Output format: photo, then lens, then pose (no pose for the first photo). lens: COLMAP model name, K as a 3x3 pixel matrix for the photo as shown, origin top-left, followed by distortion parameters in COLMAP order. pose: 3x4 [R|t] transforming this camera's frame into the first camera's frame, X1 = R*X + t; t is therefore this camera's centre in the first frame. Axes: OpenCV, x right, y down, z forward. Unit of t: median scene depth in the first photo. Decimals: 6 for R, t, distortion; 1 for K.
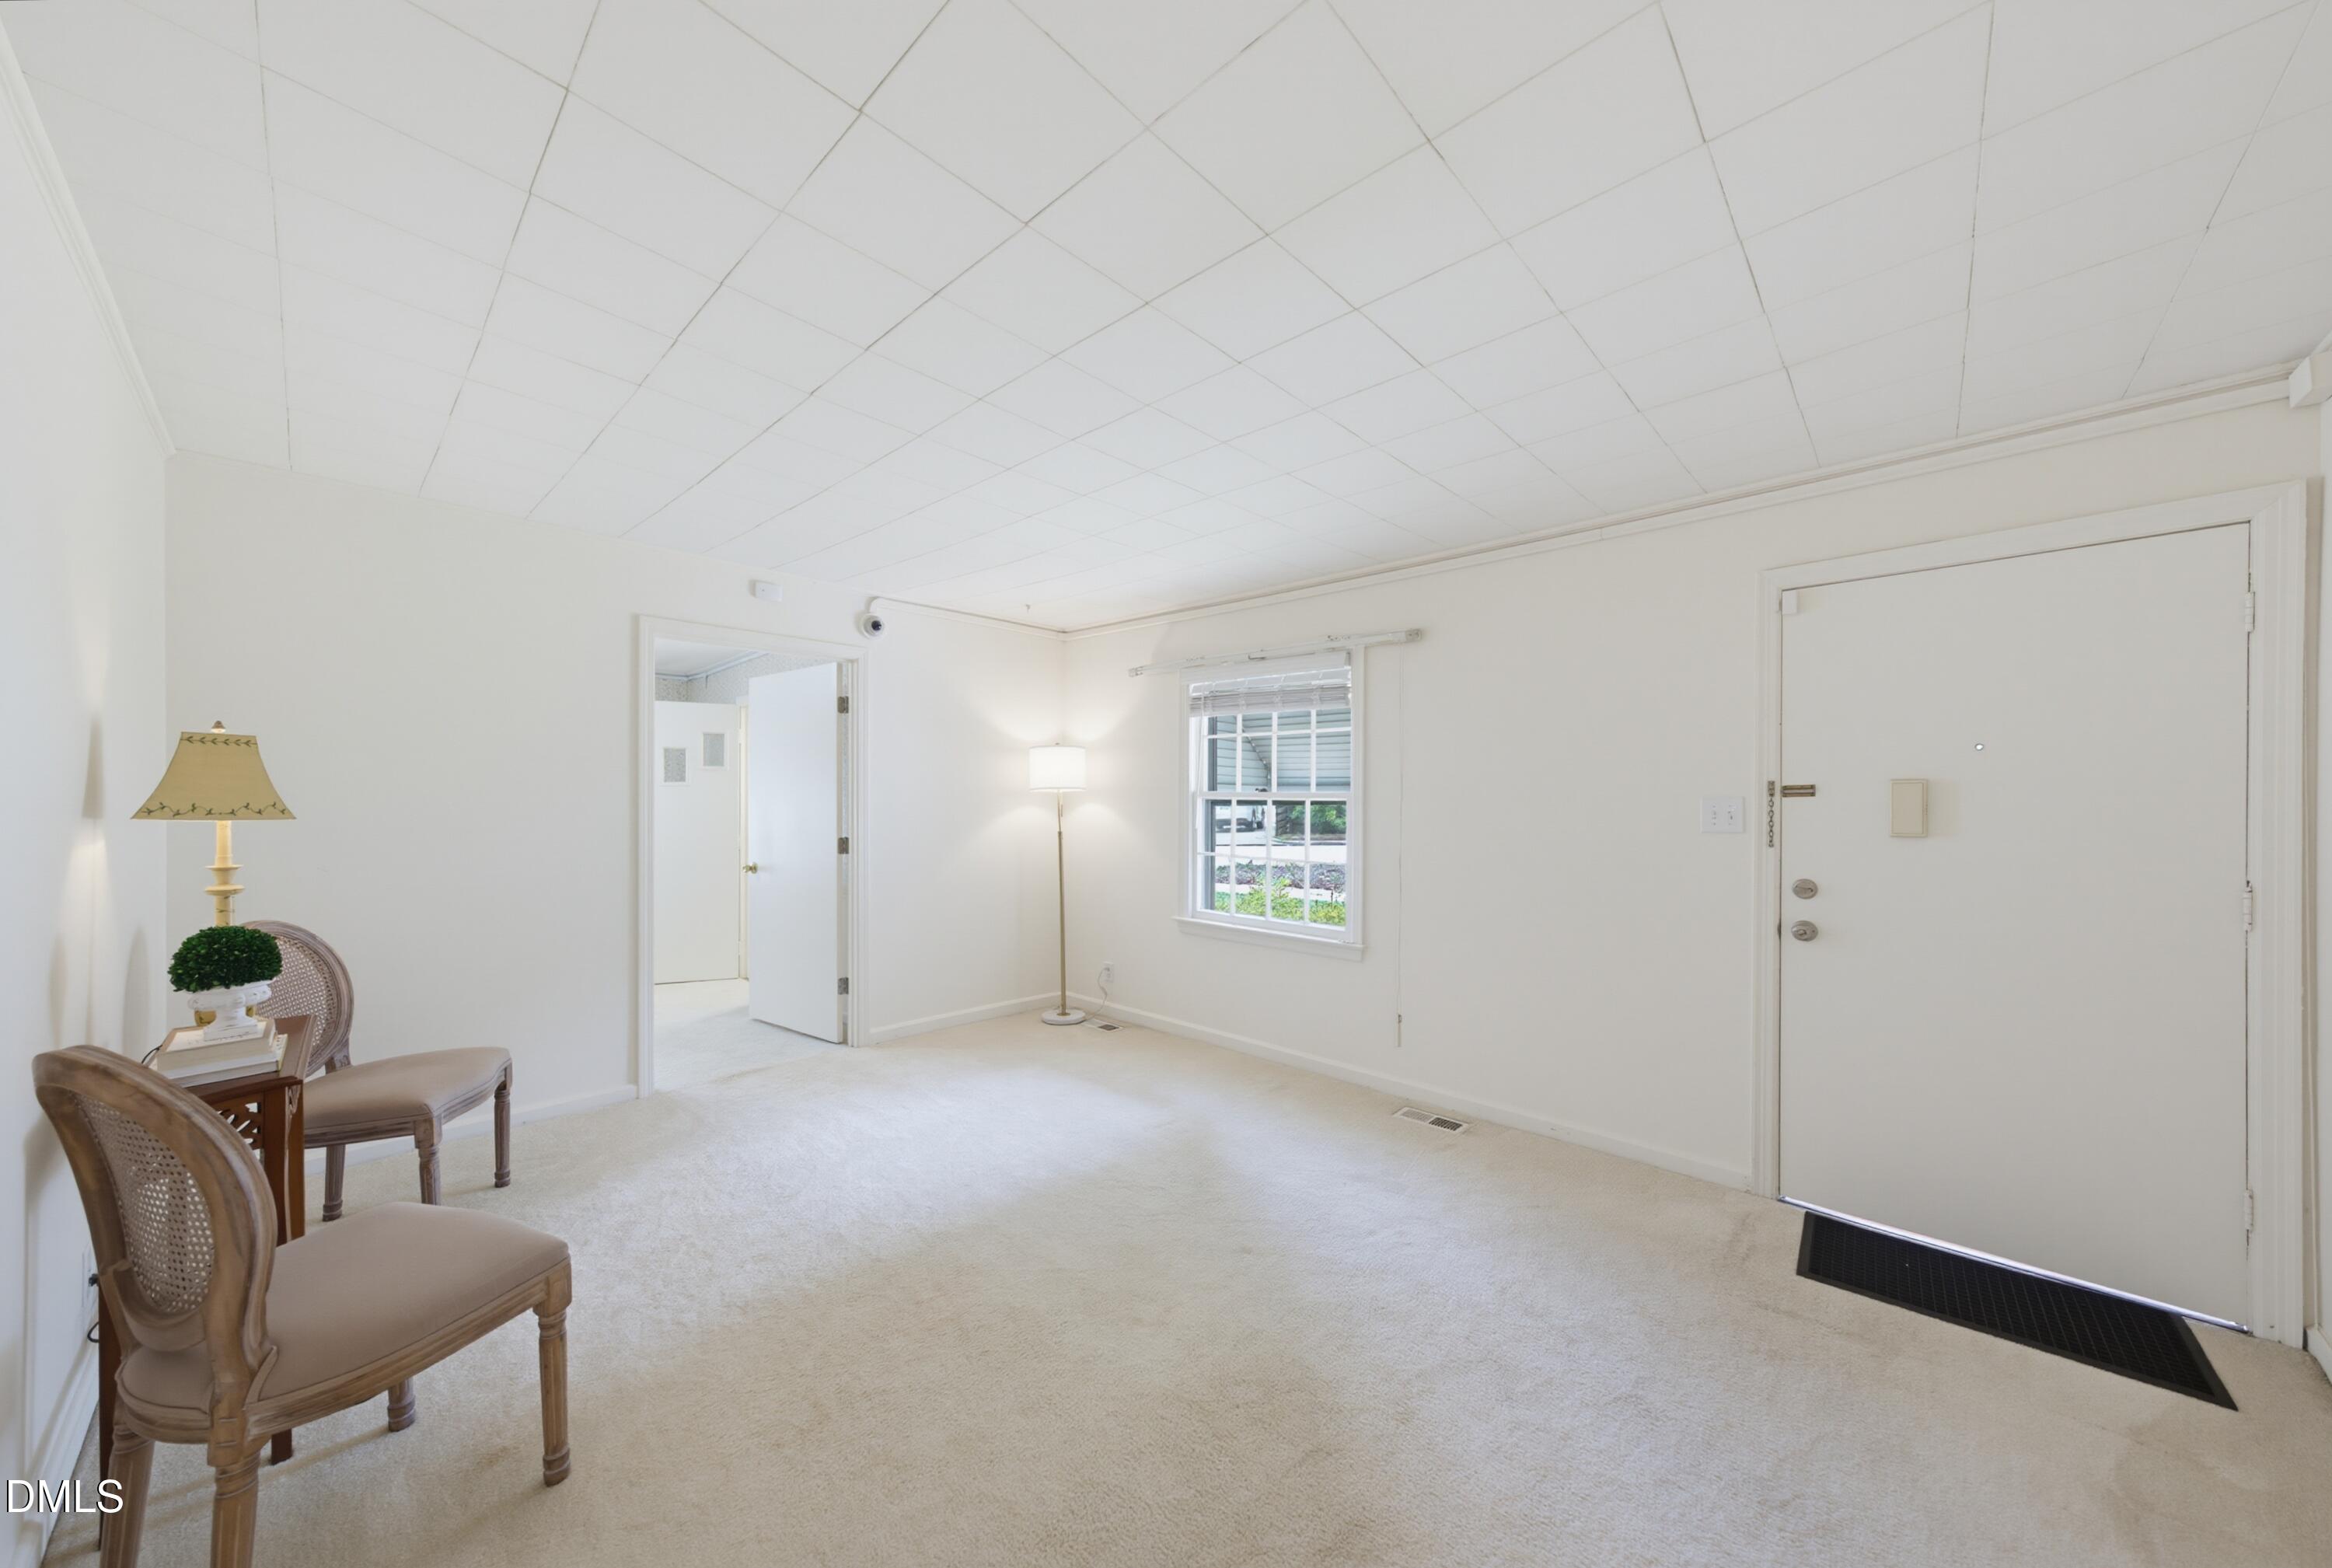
lens RADIAL K [[806.1, 0, 1170.8], [0, 806.1, 798.9], [0, 0, 1]] dist [-0.013877, 0.003782]
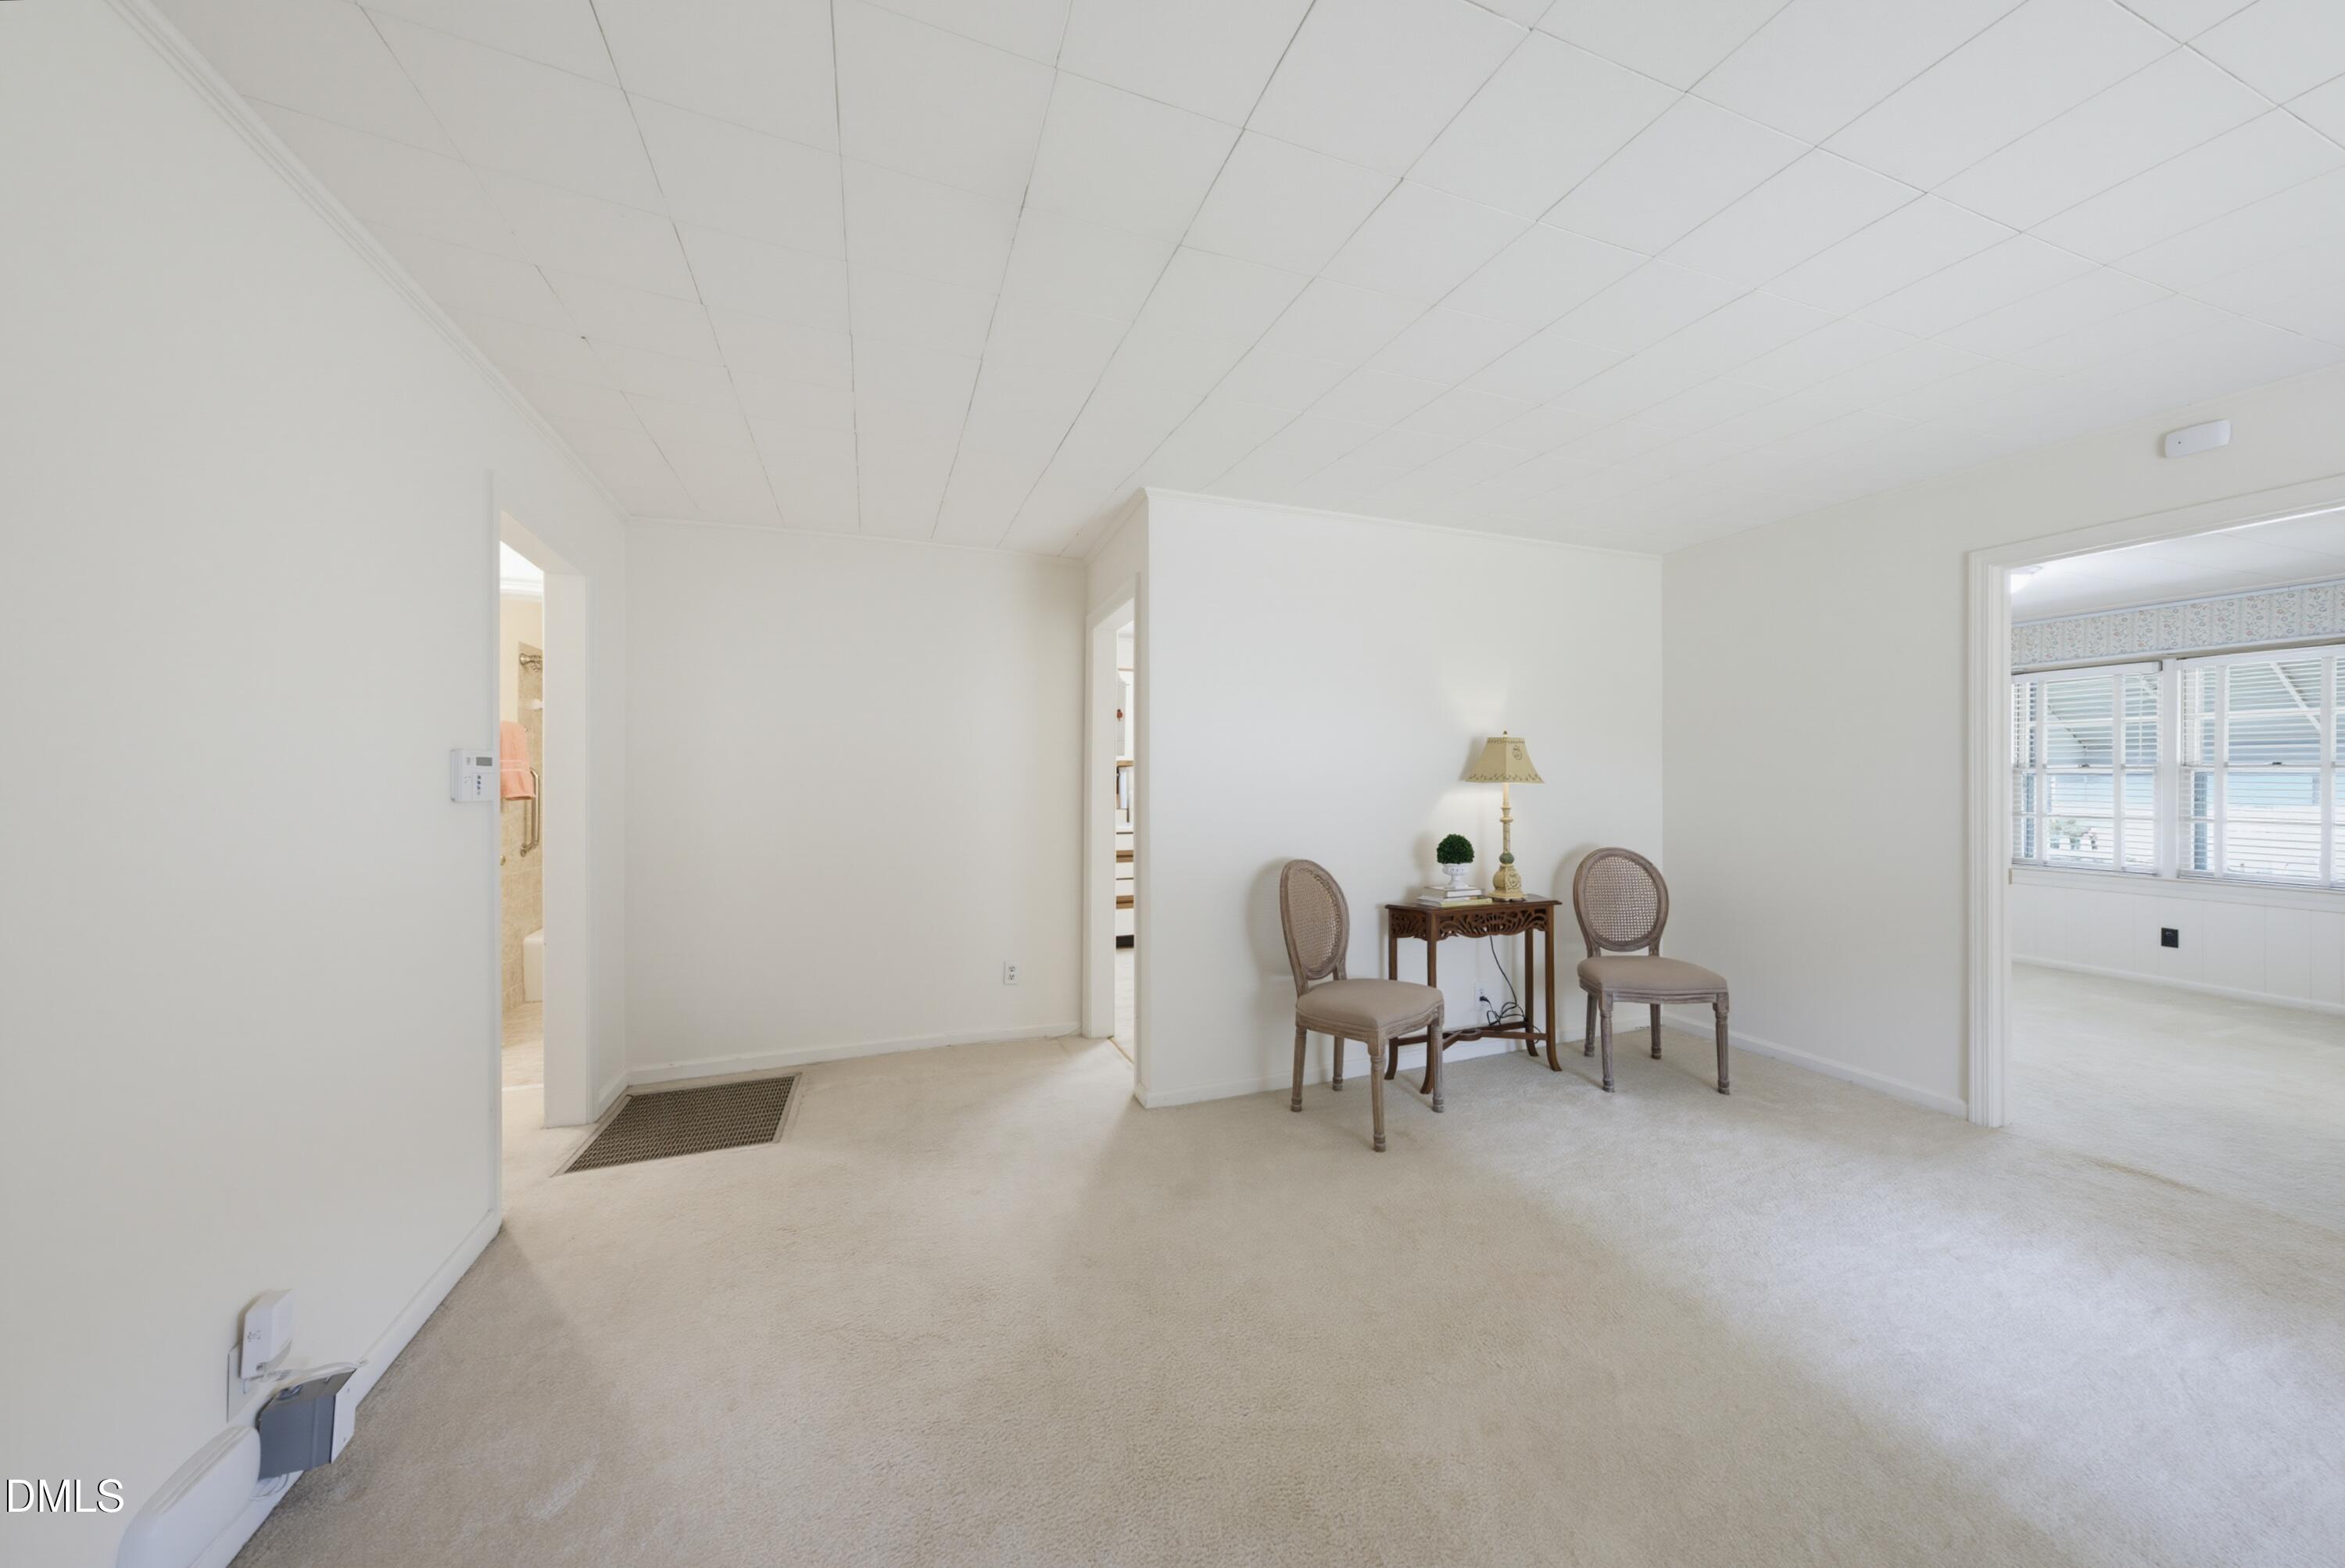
lens RADIAL K [[810.6, 0, 1168.2], [0, 810.6, 775.6], [0, 0, 1]] dist [-0.013877, 0.003782]
pose [[-0.443487, 0.003292, -0.896275, 0.385282], [0.007337, 0.999973, 0.000042, 0.000952], [0.896251, -0.006557, -0.443499, 0.496803]]
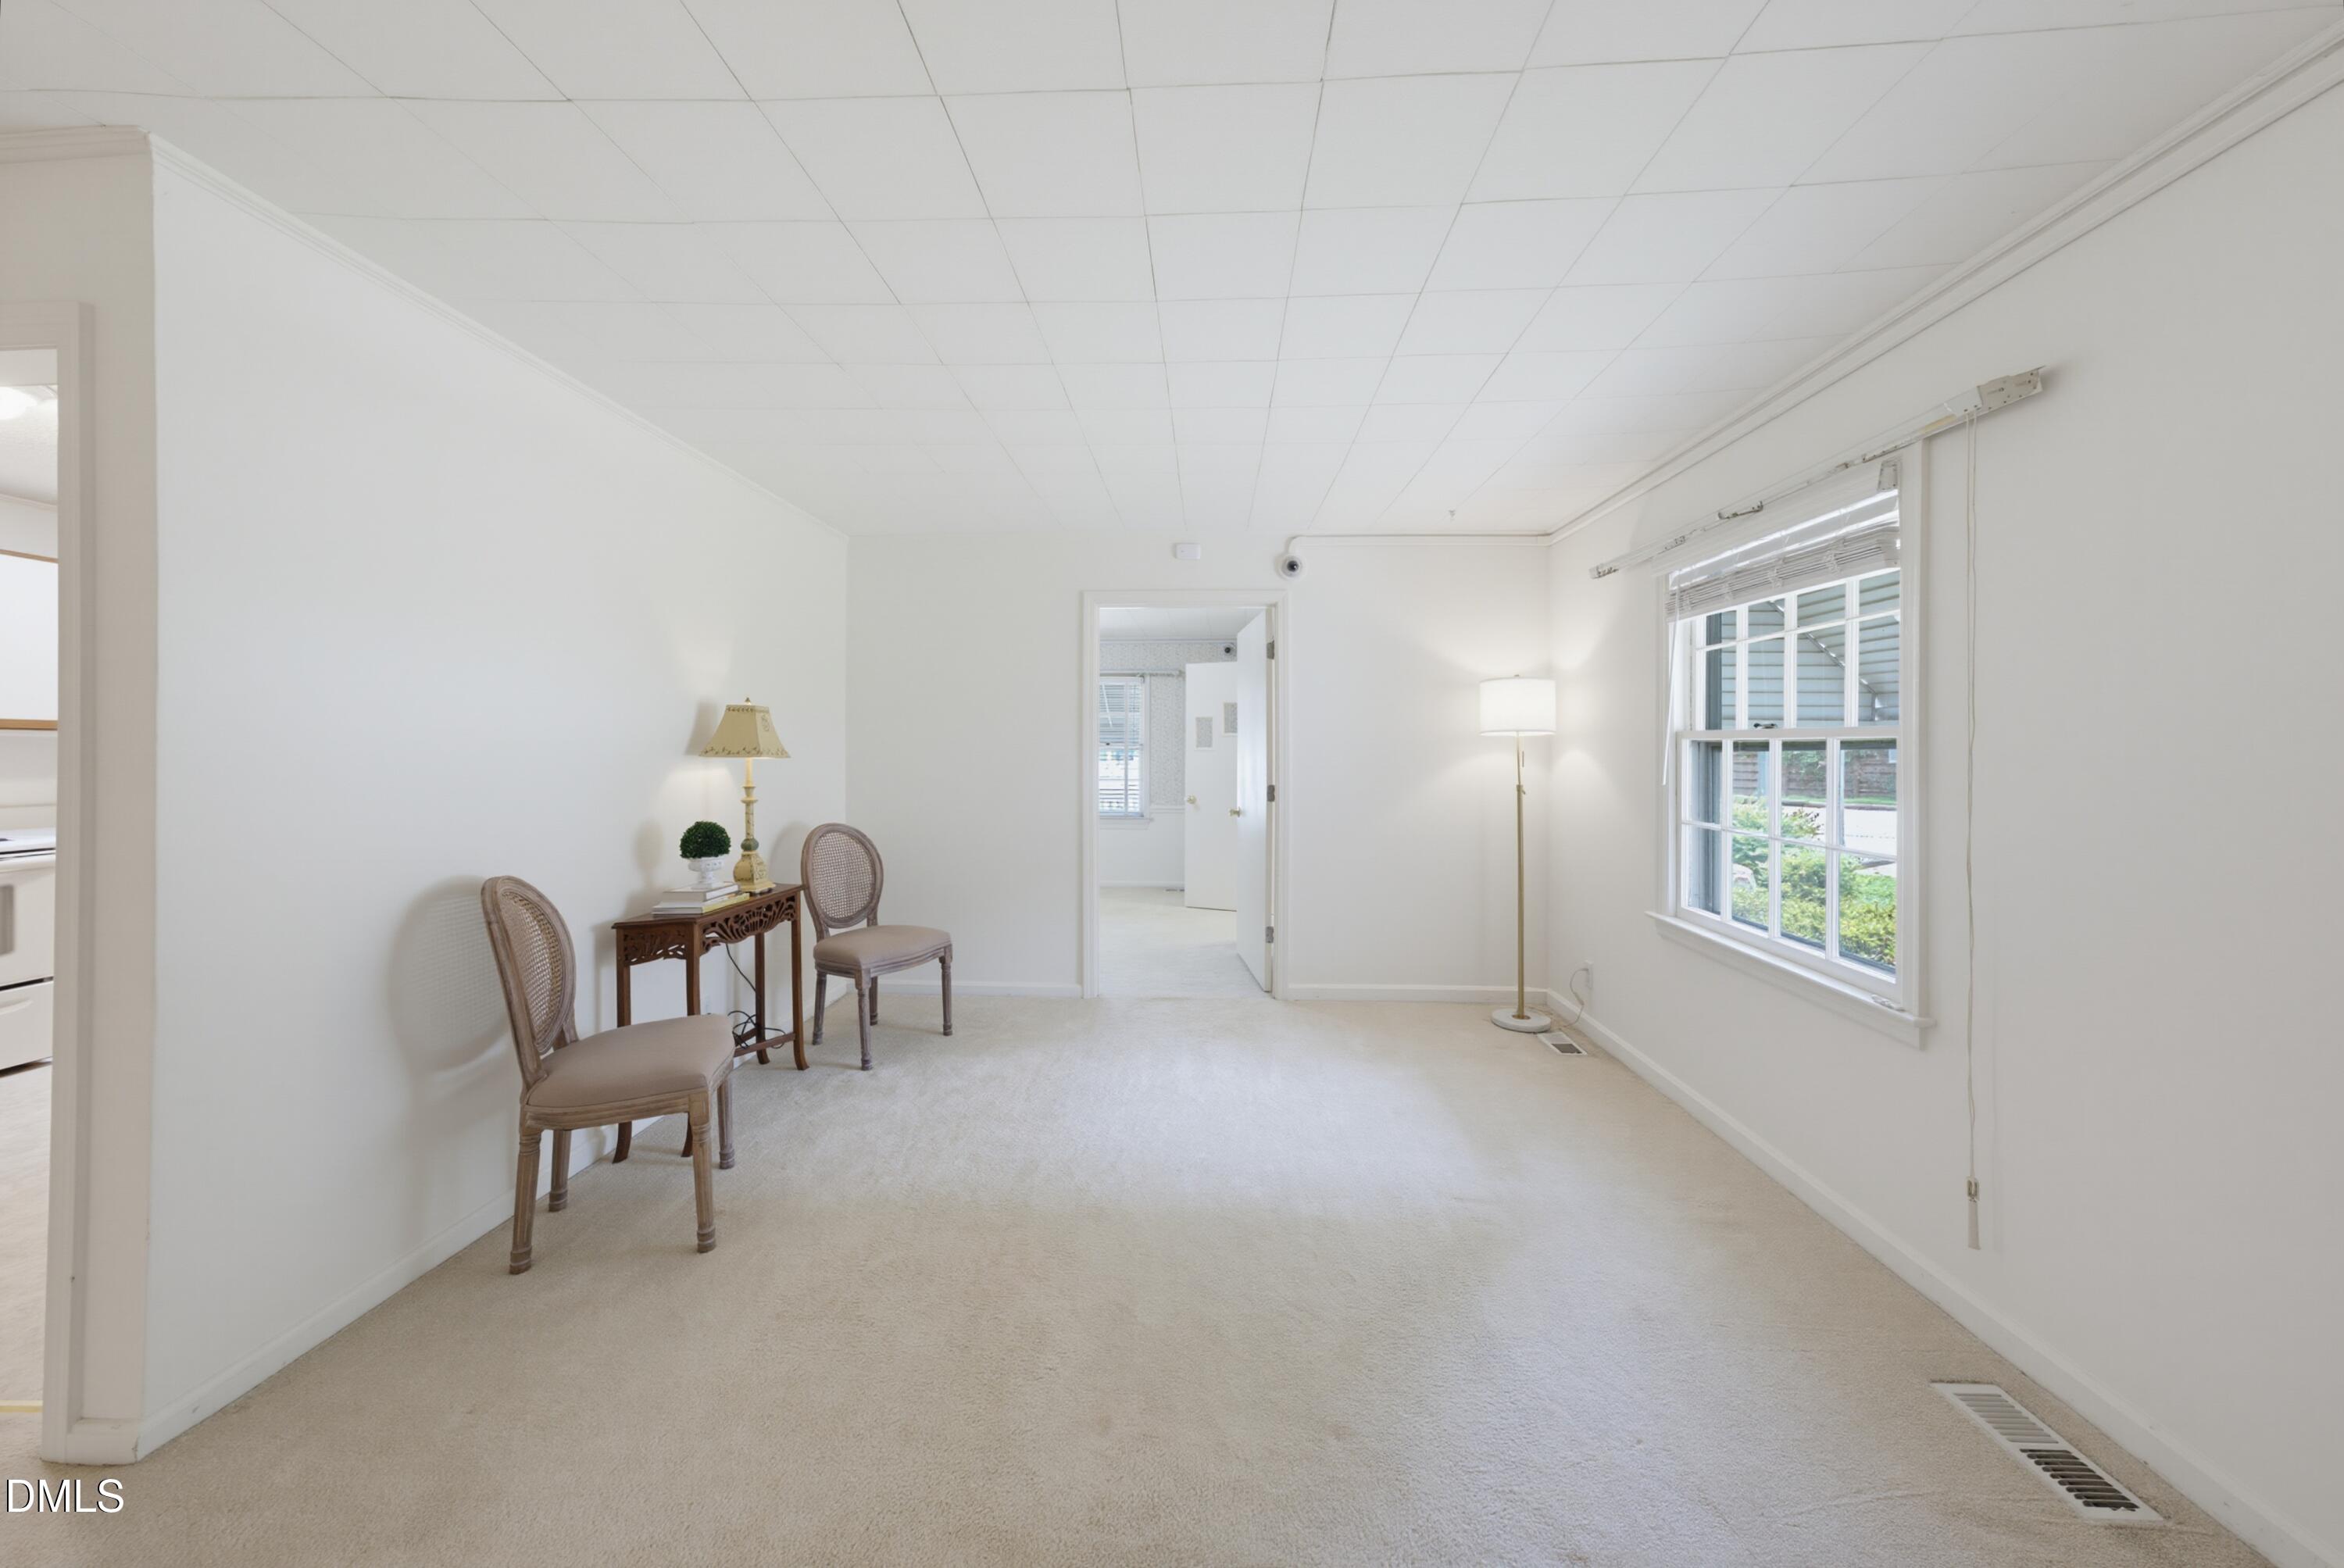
lens RADIAL K [[810.2, 0, 1178.4], [0, 810.2, 750.6], [0, 0, 1]] dist [-0.013877, 0.003782]
pose [[0.653736, -0.003903, -0.756713, 0.275772], [0.002784, 0.999992, -0.002753, 0.008131], [0.756718, -0.000307, 0.653741, 0.256963]]
